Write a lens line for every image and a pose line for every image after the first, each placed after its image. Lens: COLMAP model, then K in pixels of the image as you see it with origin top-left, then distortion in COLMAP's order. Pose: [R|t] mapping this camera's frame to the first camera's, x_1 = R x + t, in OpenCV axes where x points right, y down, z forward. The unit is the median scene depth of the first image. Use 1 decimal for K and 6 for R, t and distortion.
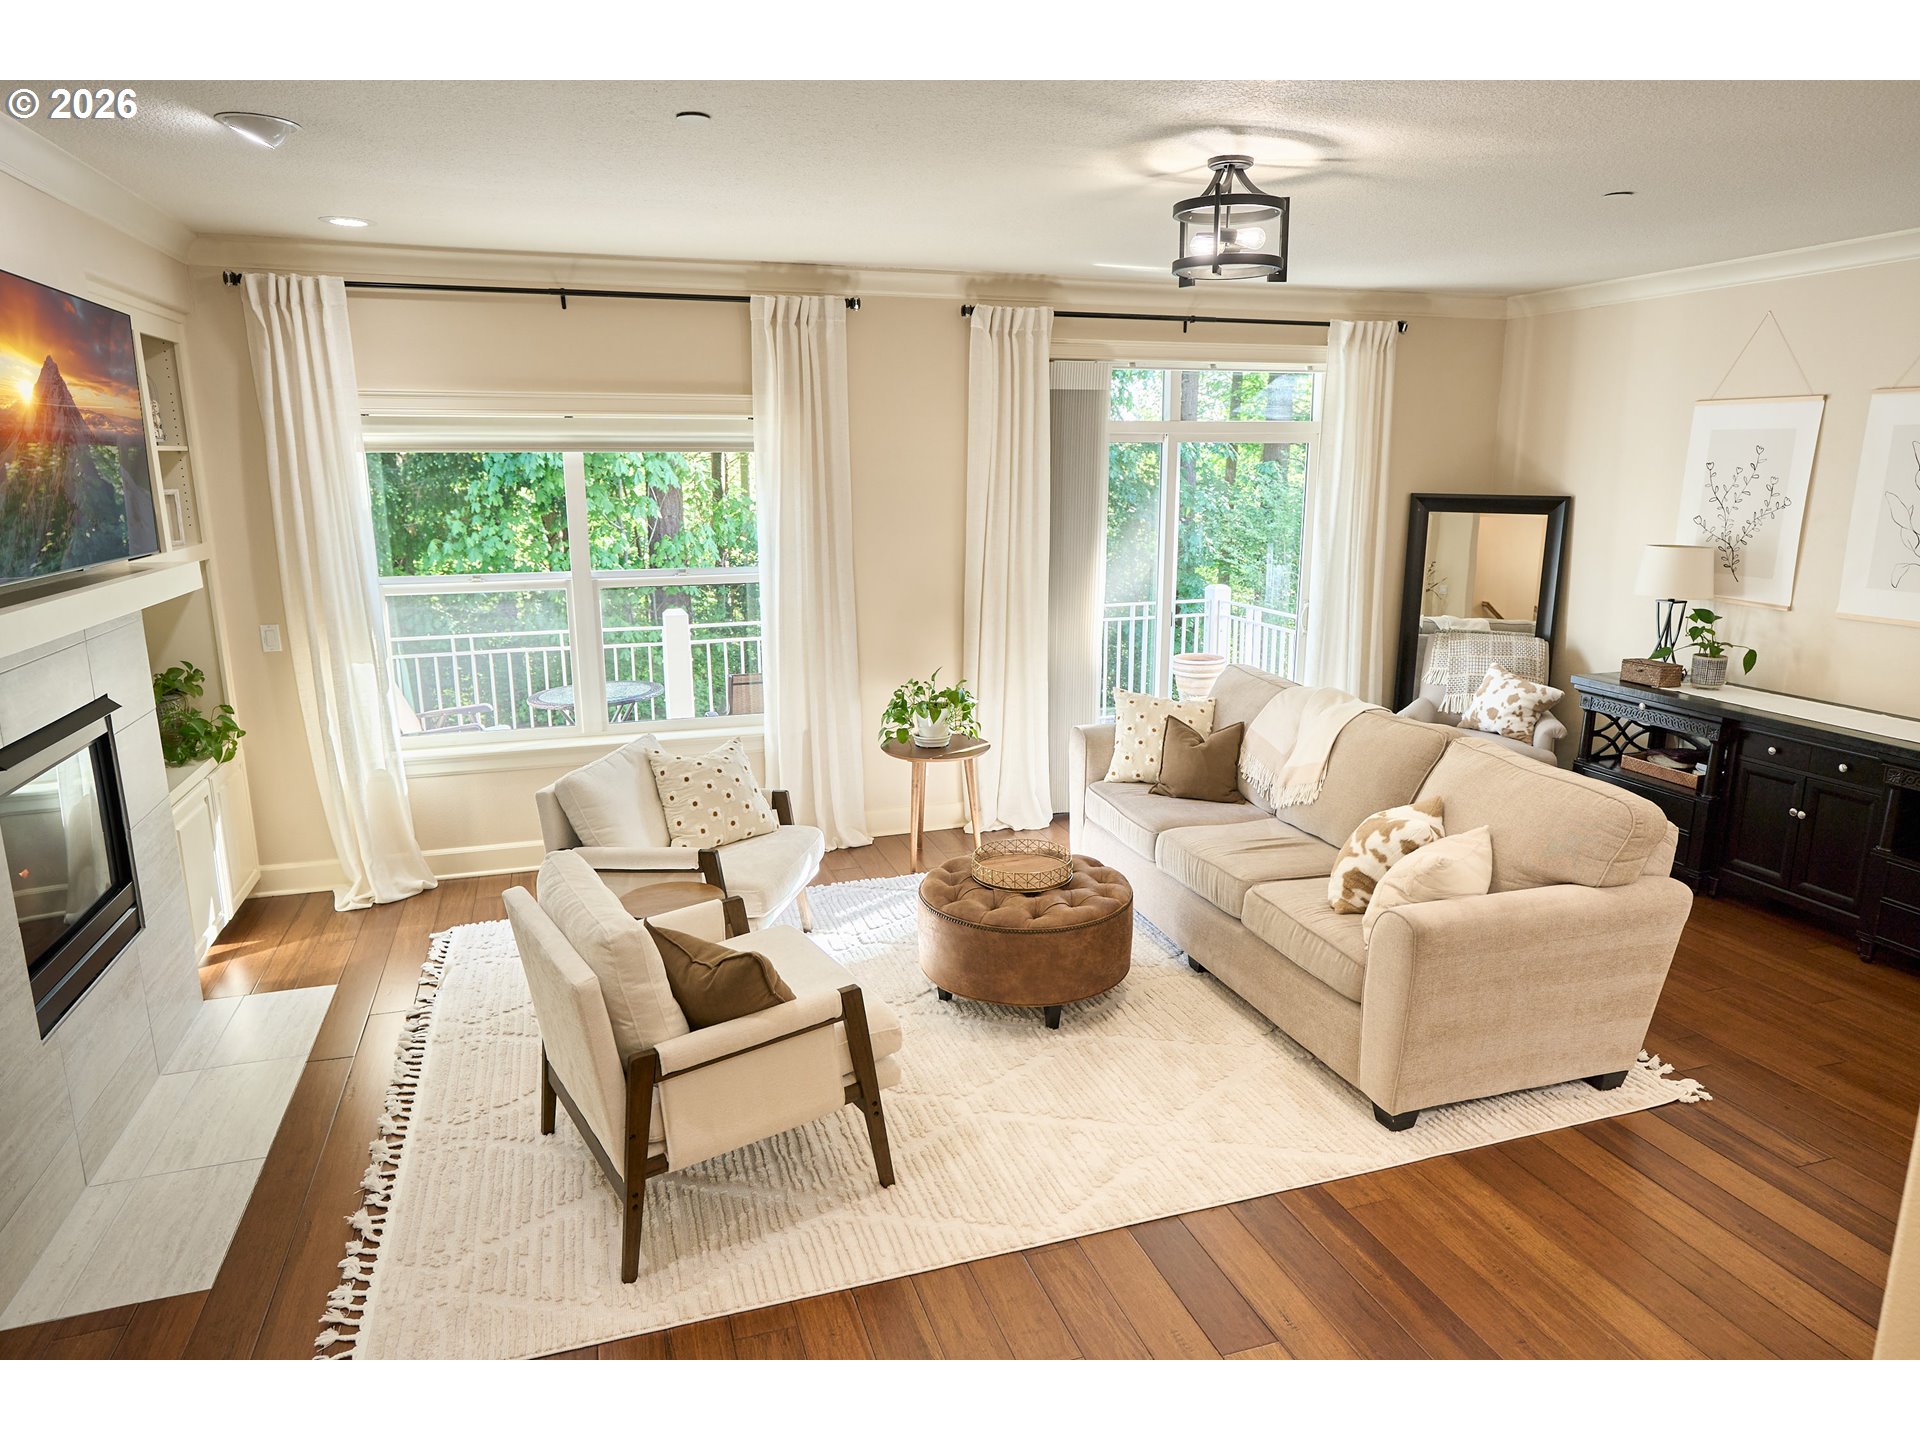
lens RADIAL K [[1183.1, 0, 964.5], [0, 1183.1, 718.8], [0, 0, 1]] dist [-0.012915, 0.011250]
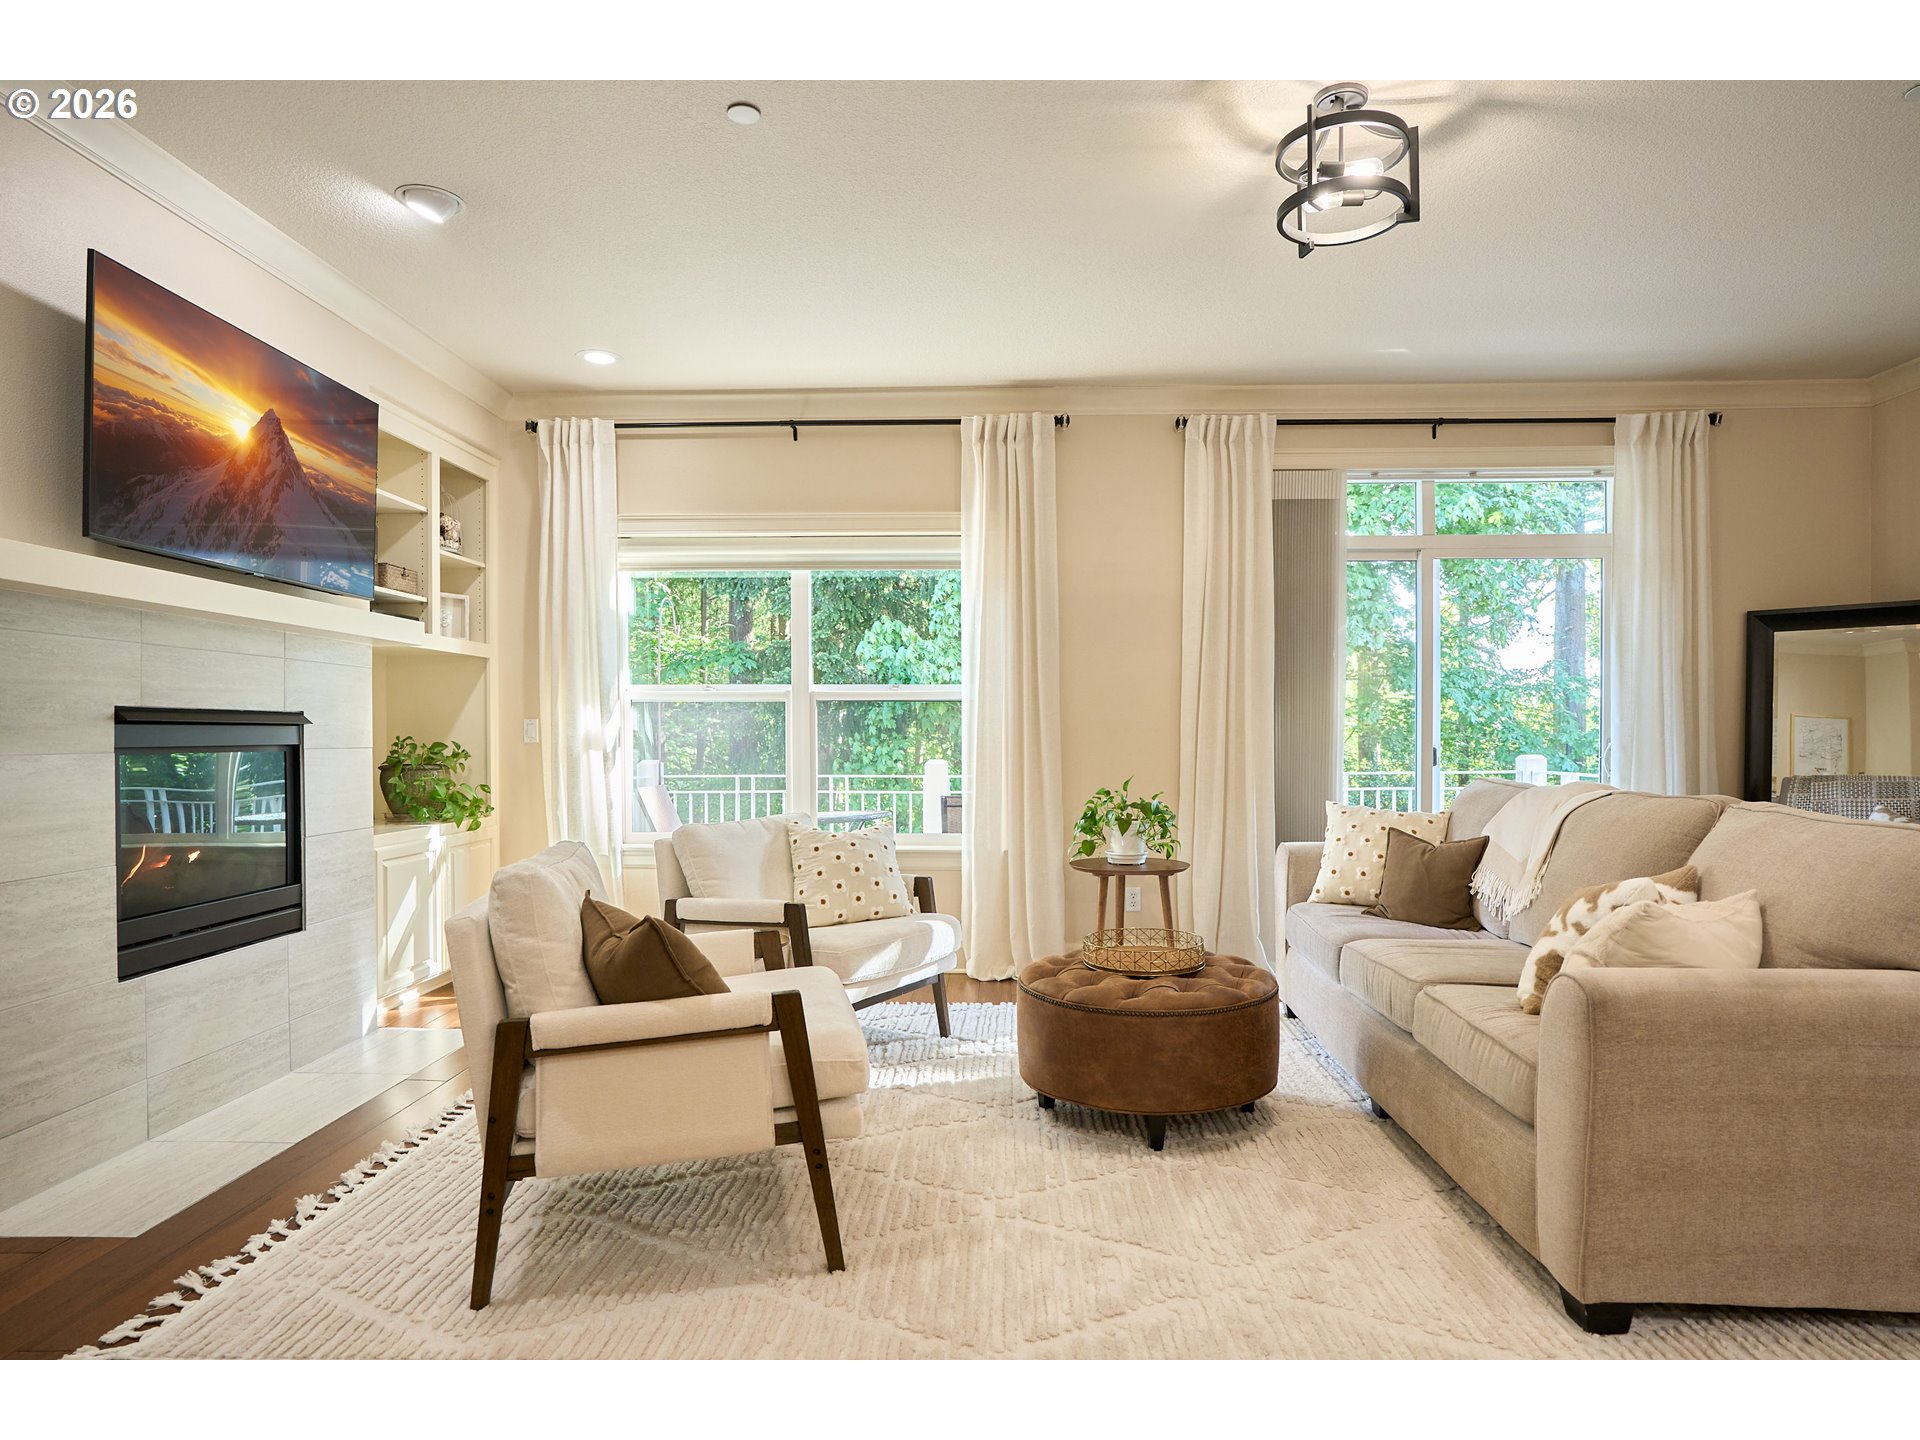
lens RADIAL K [[1090.5, 0, 970.6], [0, 1090.5, 747.2], [0, 0, 1]] dist [-0.030605, 0.019397]
pose [[0.940435, 0.003028, -0.339960, 0.175057], [-0.071905, 0.979110, -0.190192, 0.123420], [0.332283, 0.203308, 0.921007, 0.197802]]
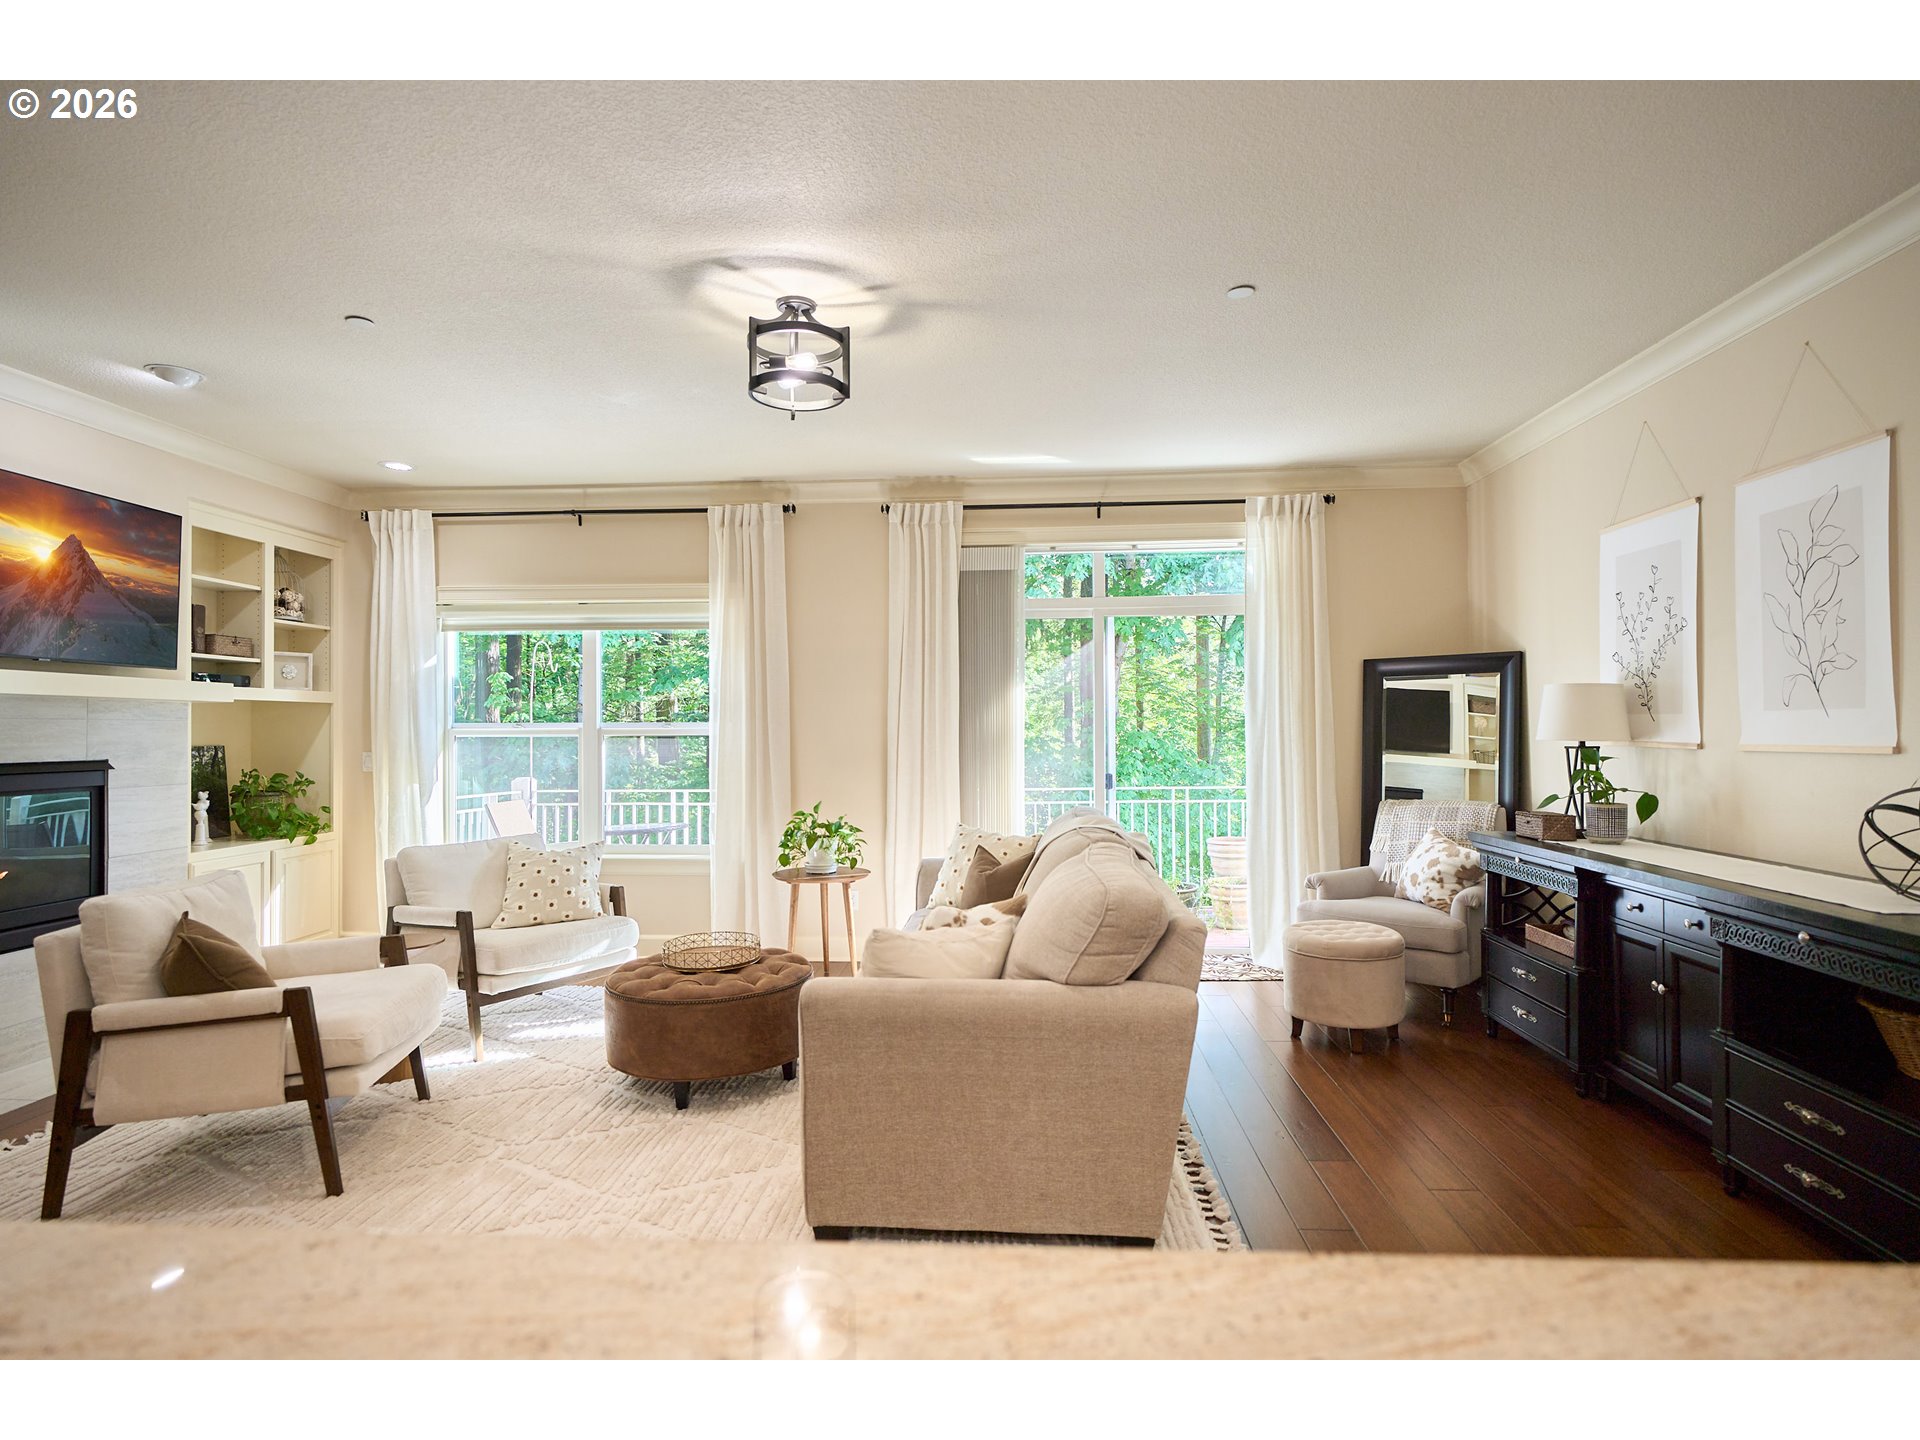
lens RADIAL K [[991.0, 0, 954.7], [0, 991.0, 709.8], [0, 0, 1]] dist [0.004205, -0.001041]
pose [[0.928024, -0.011676, -0.372337, 0.529064], [-0.075311, 0.972989, -0.218220, 0.080897], [0.364828, 0.230554, 0.902078, 0.197158]]
